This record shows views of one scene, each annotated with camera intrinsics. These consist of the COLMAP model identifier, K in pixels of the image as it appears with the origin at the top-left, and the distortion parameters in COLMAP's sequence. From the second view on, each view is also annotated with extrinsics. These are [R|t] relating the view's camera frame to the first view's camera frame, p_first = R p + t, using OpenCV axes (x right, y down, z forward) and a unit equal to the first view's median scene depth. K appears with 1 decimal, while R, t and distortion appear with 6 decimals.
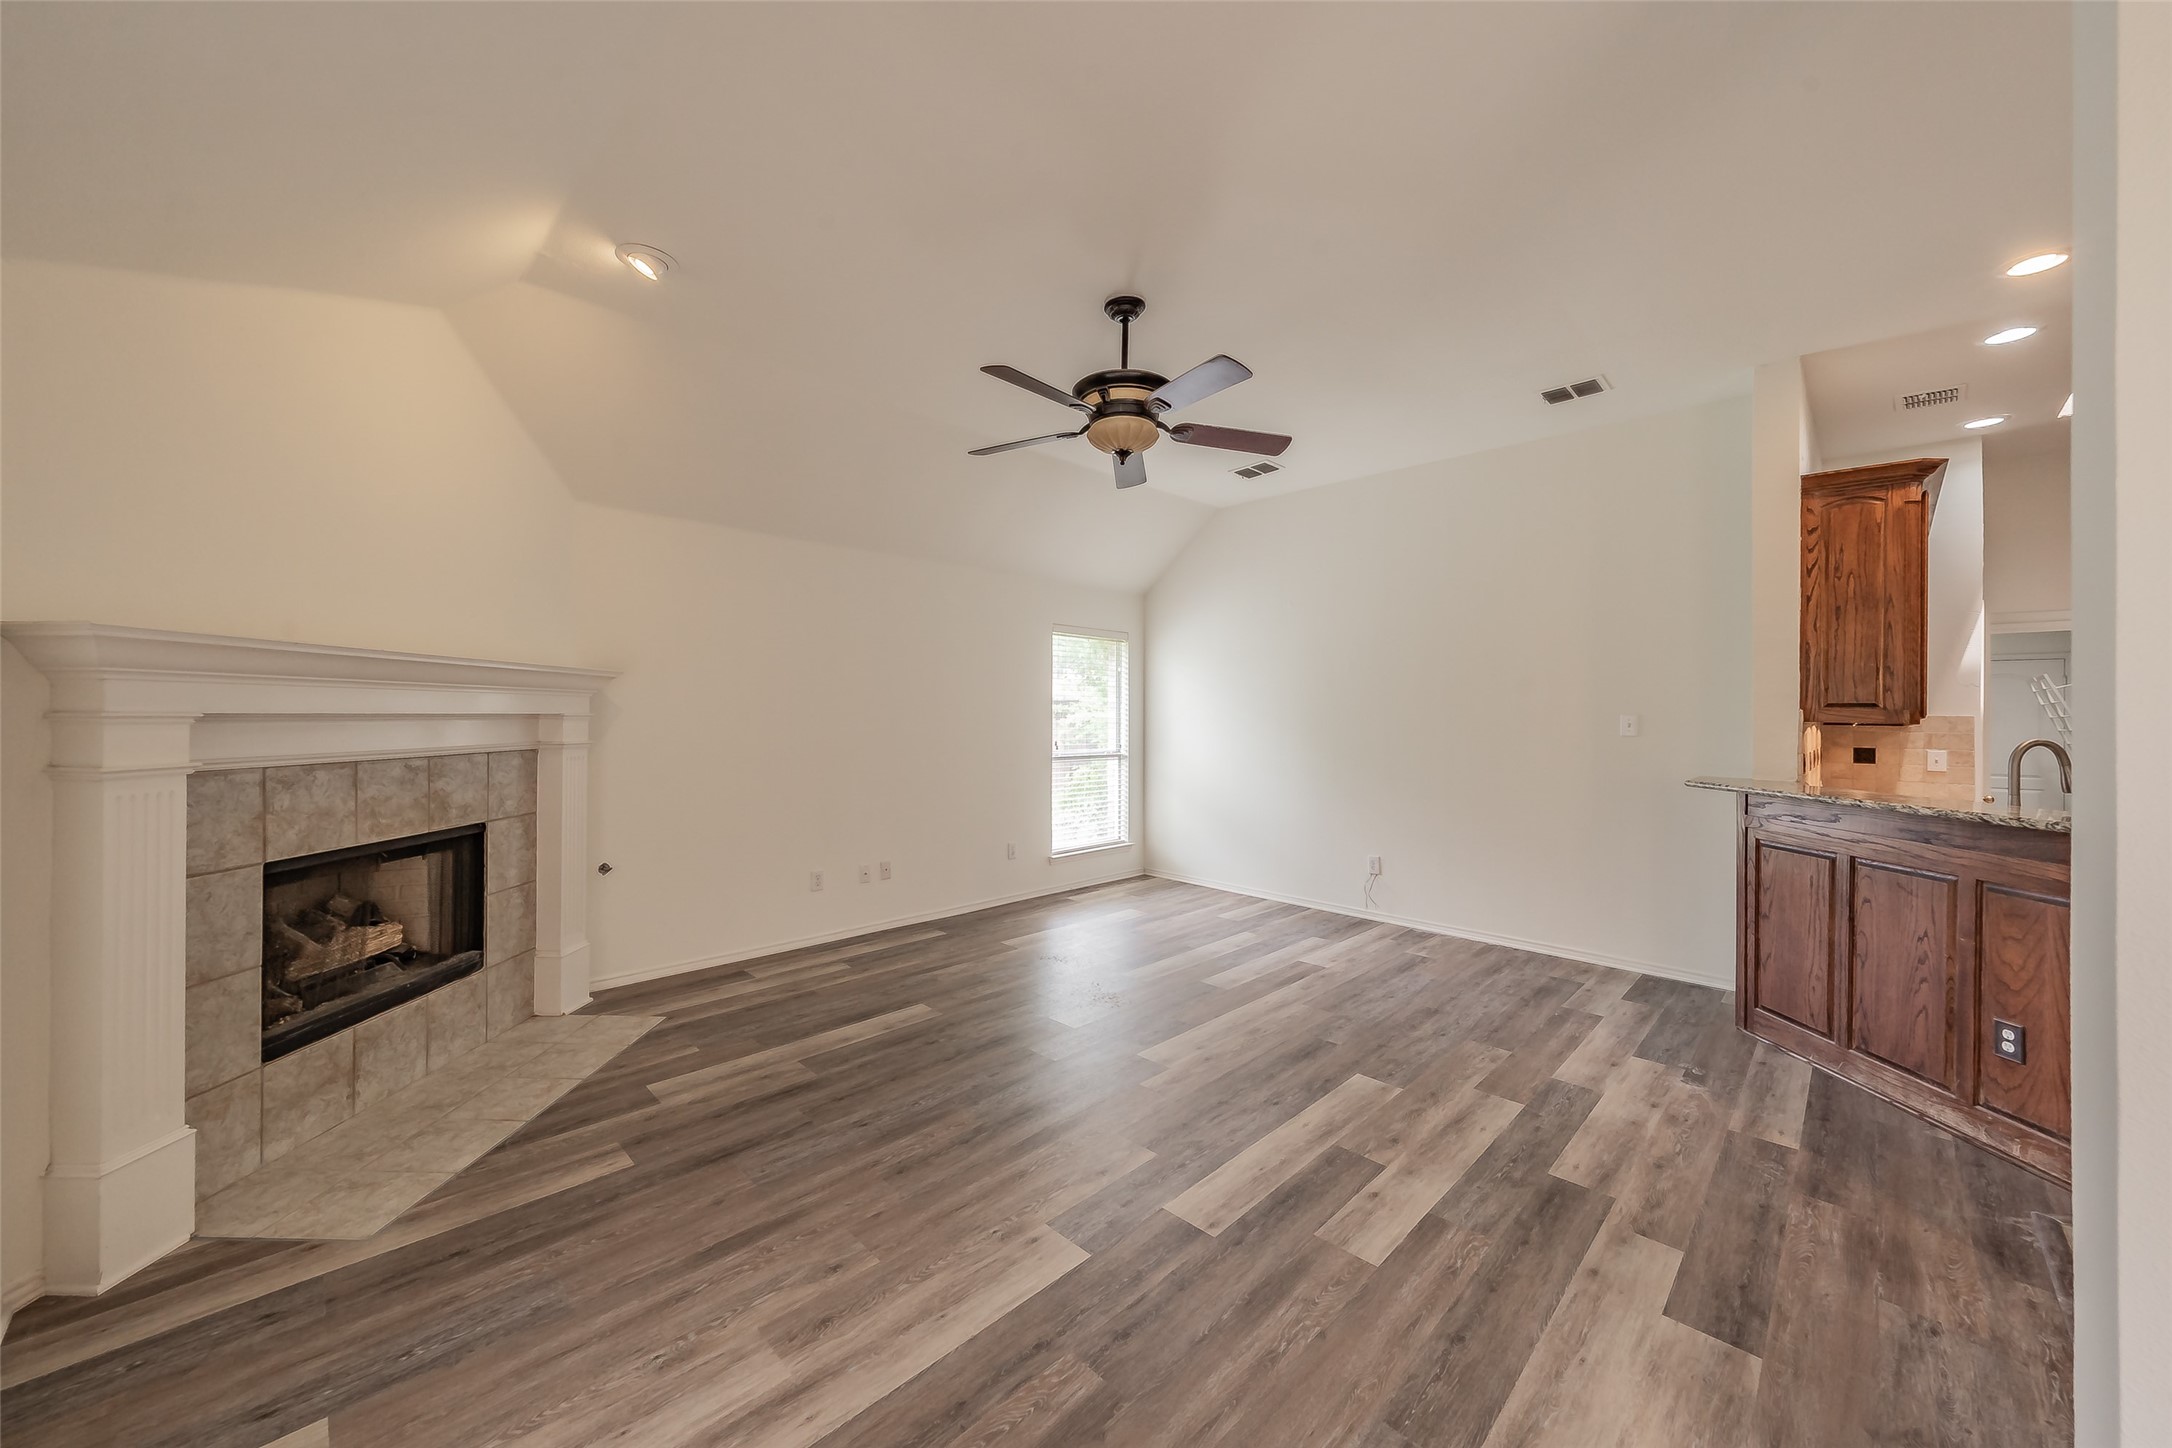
lens RADIAL K [[805.0, 0, 1060.7], [0, 805.0, 711.6], [0, 0, 1]] dist [-0.002408, 0.000638]
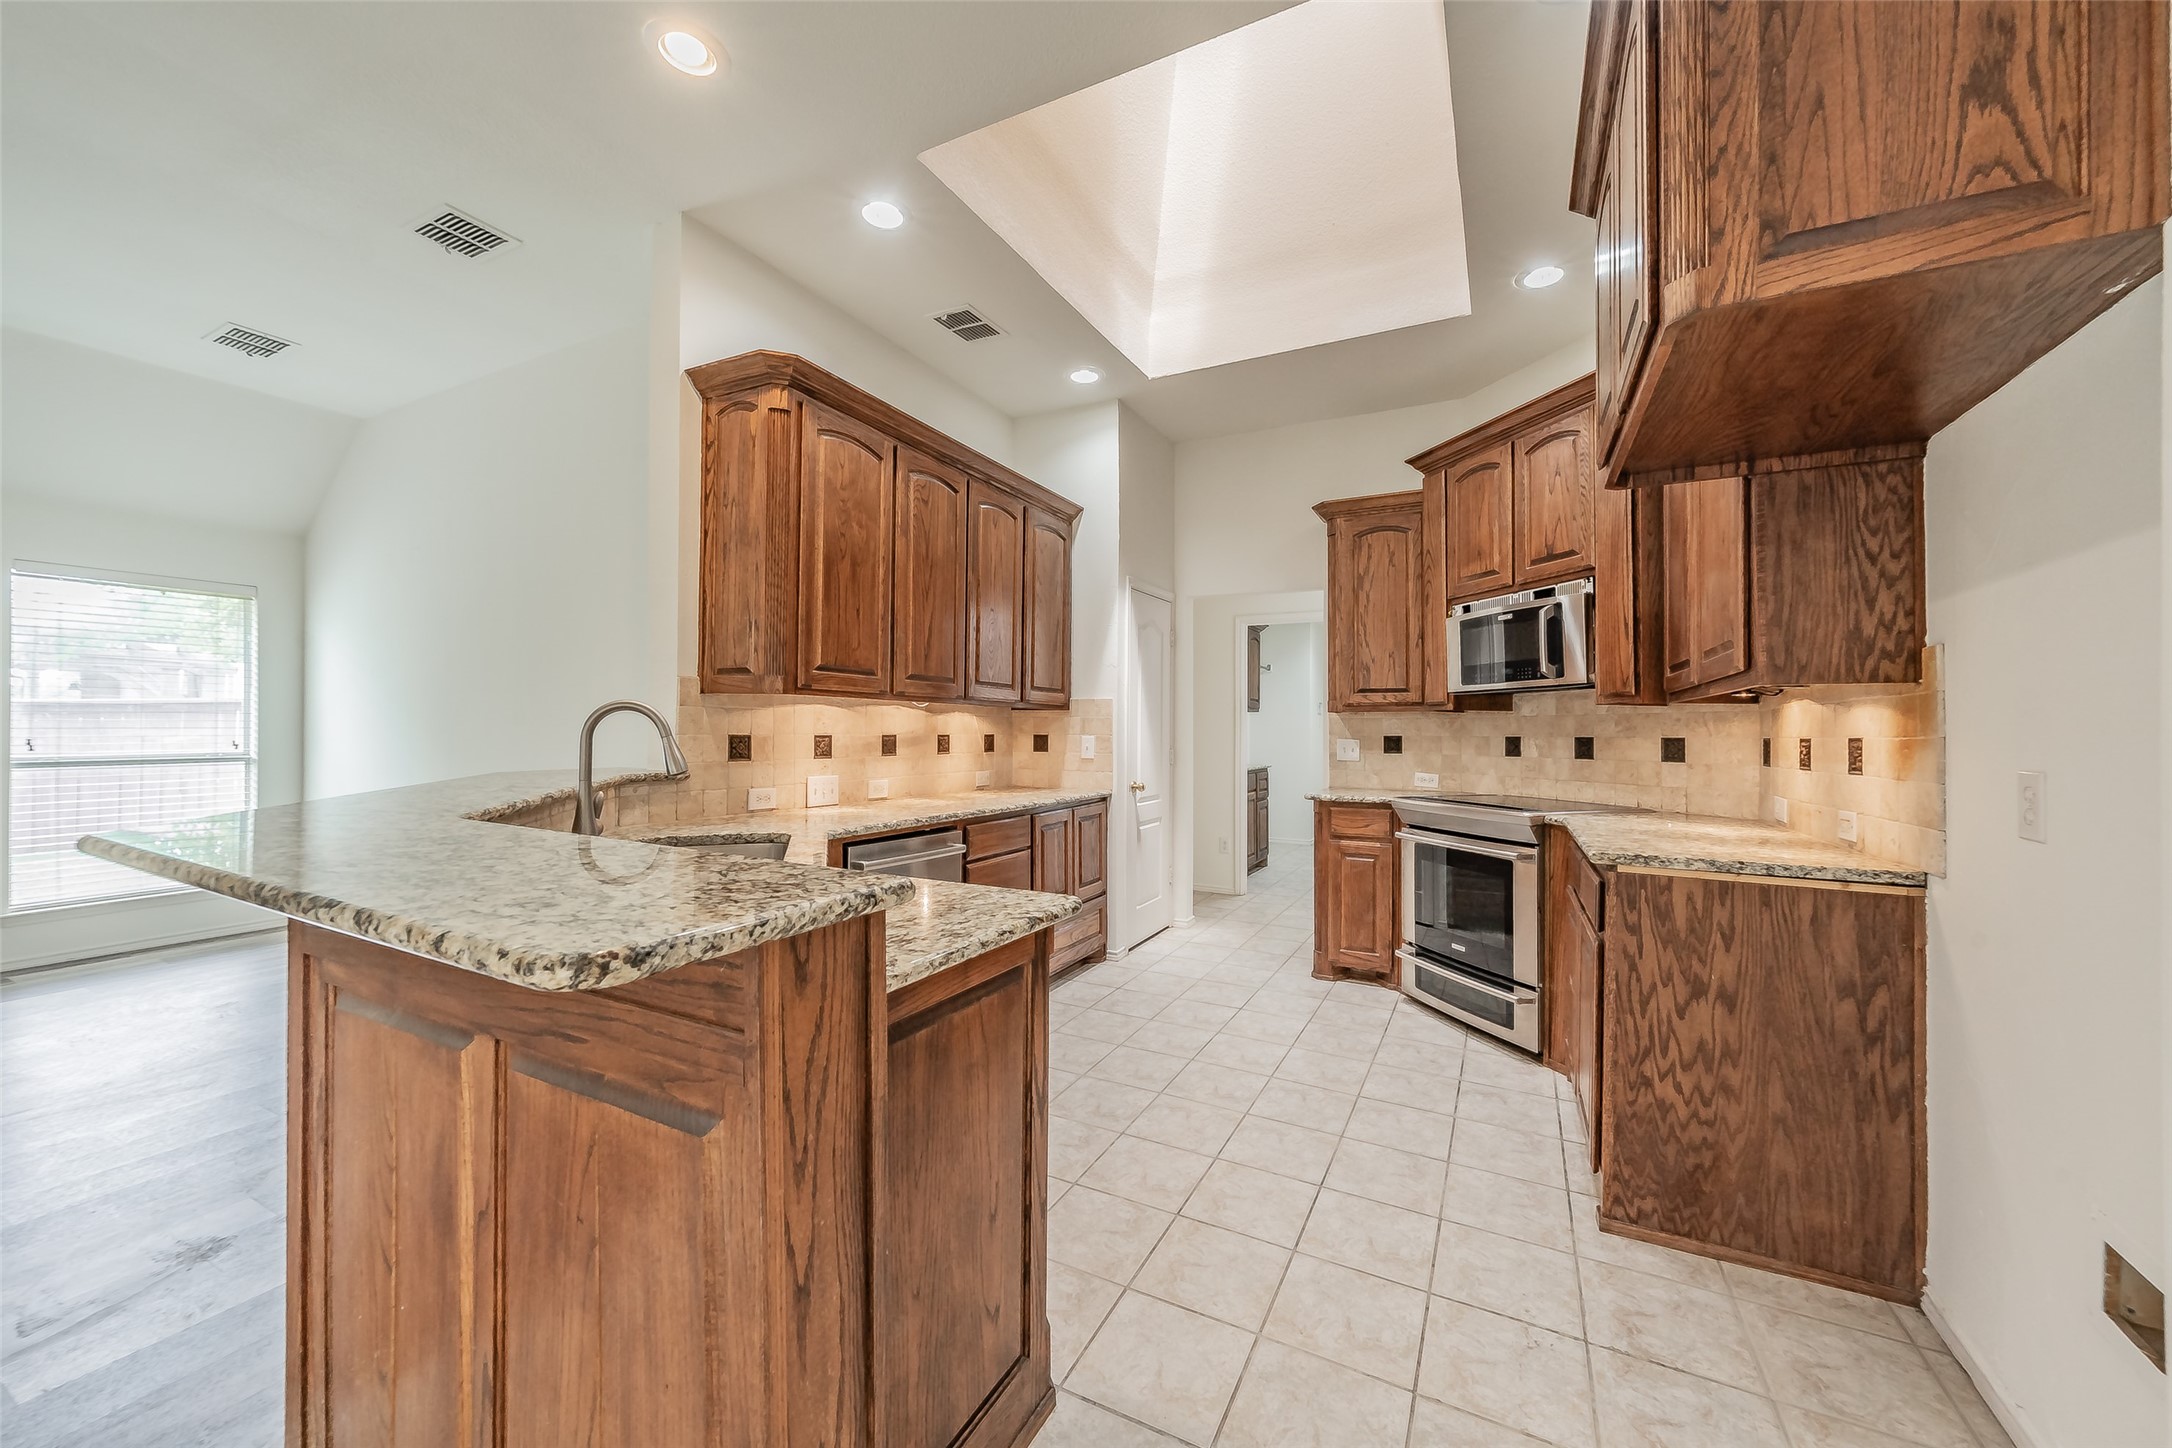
lens RADIAL K [[805.0, 0, 1103.1], [0, 805.0, 721.5], [0, 0, 1]] dist [-0.002408, 0.000638]
pose [[0.946405, -0.000924, 0.322980, 1.065675], [0.000456, 0.999999, 0.001523, 0.039414], [-0.322981, -0.001294, 0.946404, 0.152976]]
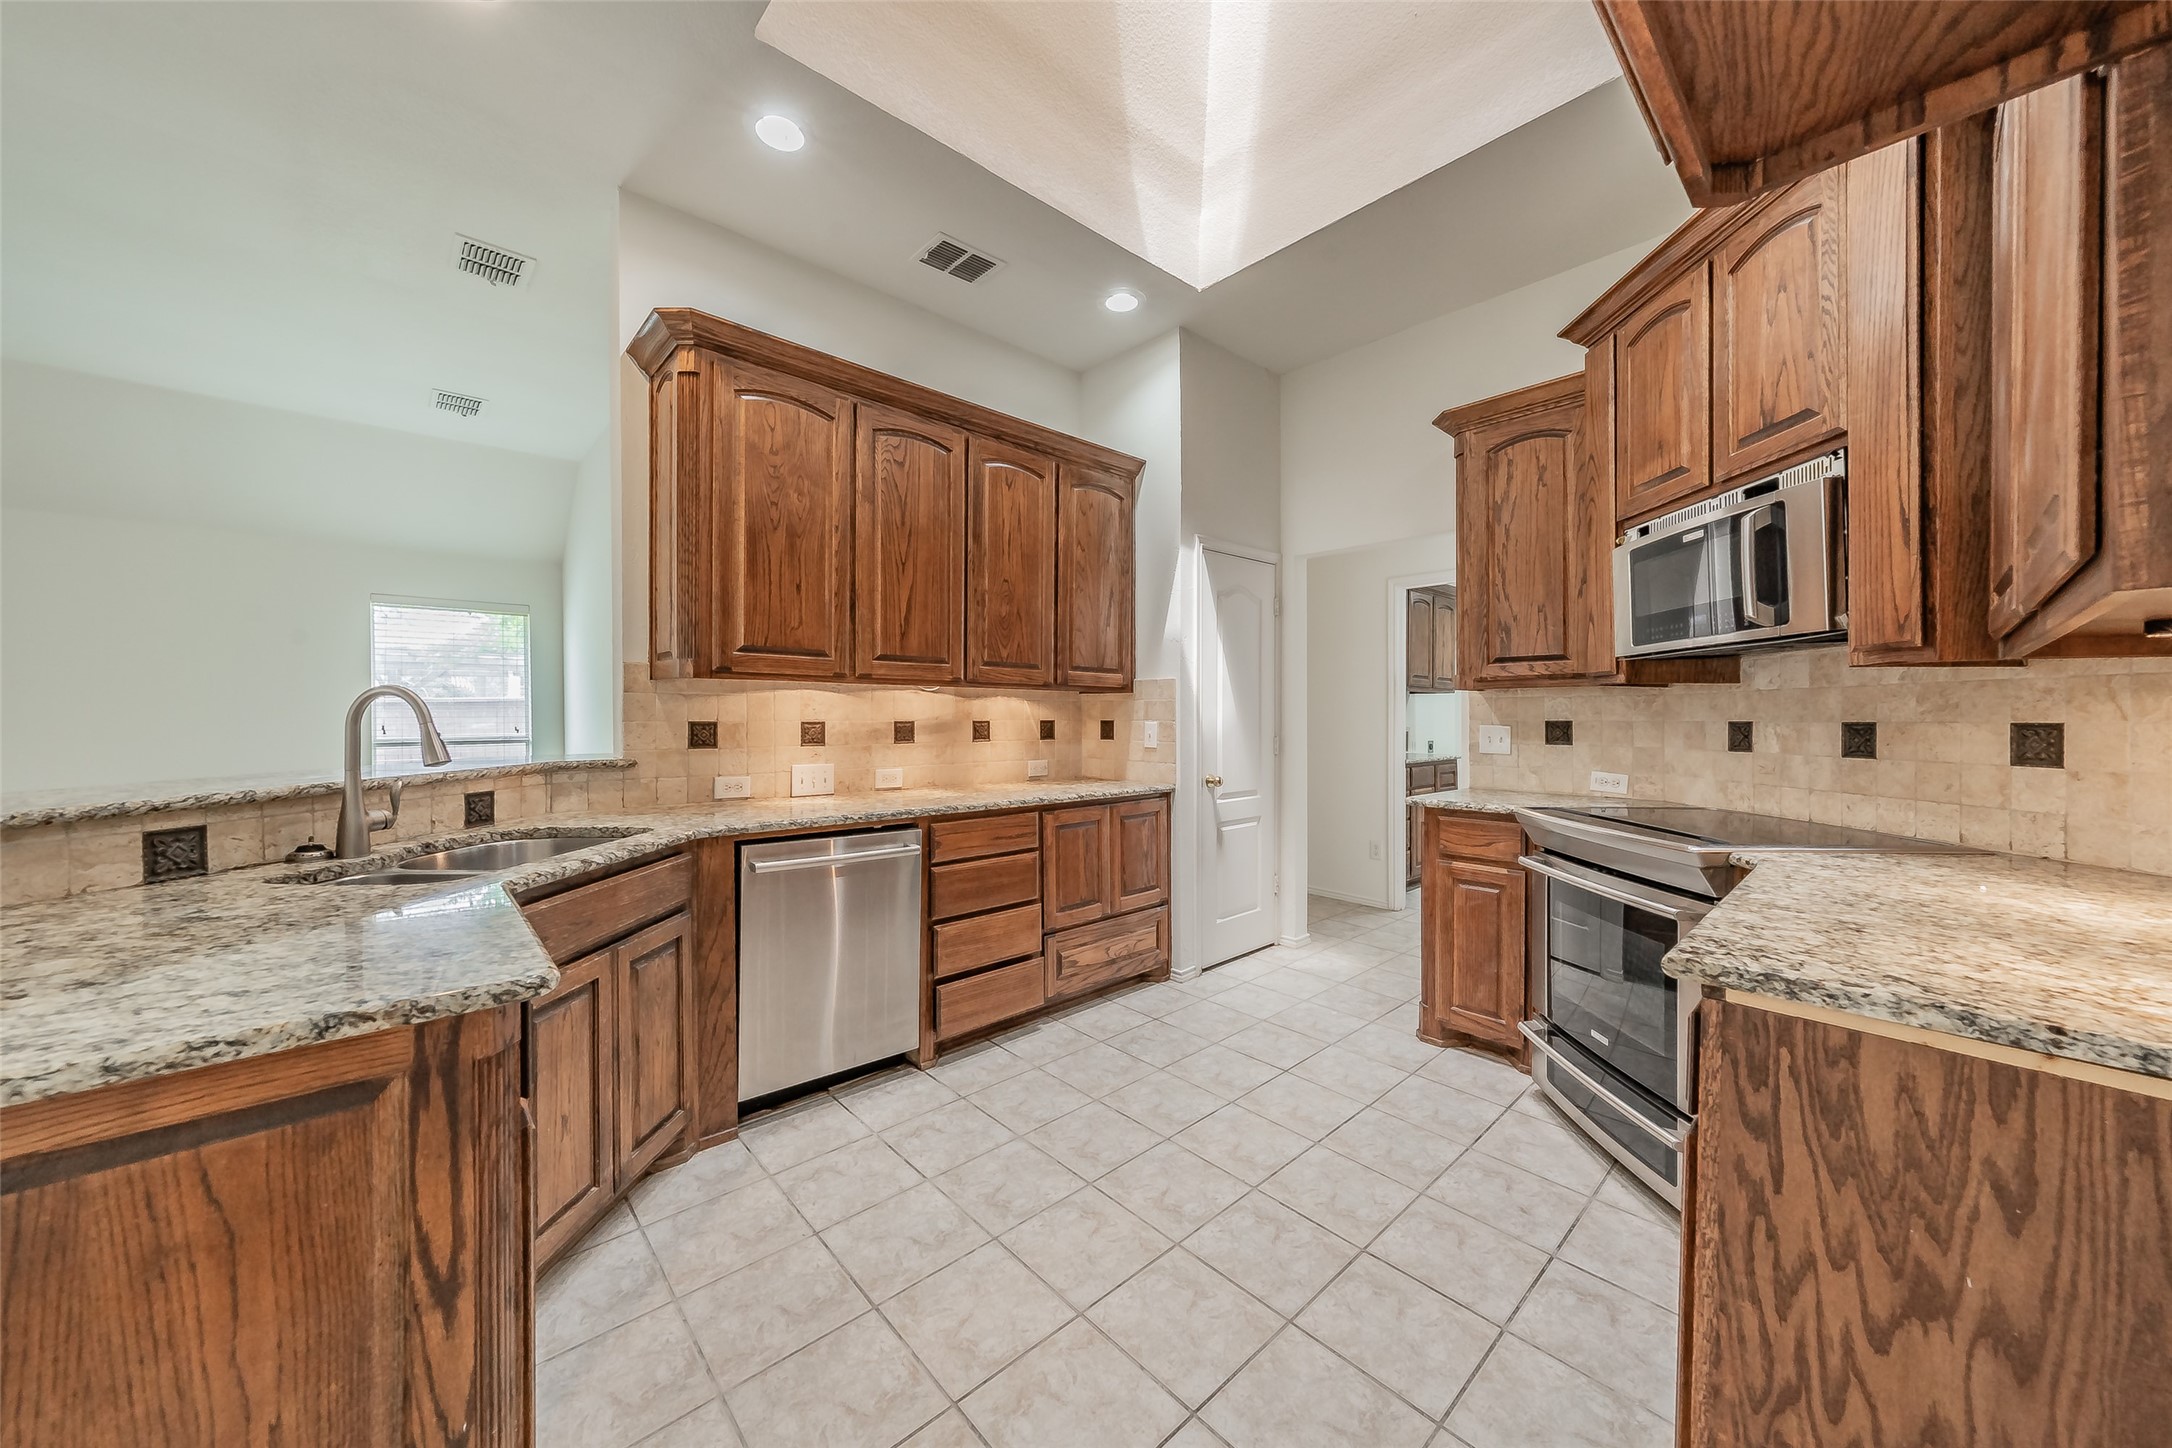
lens RADIAL K [[756.3, 0, 1087.7], [0, 756.3, 720.1], [0, 0, 1]] dist [-0.003264, 0.000535]
pose [[0.999330, -0.009005, -0.035463, 1.387294], [0.009562, 0.999833, 0.015577, 0.044442], [0.035317, -0.015905, 0.999250, 0.310473]]
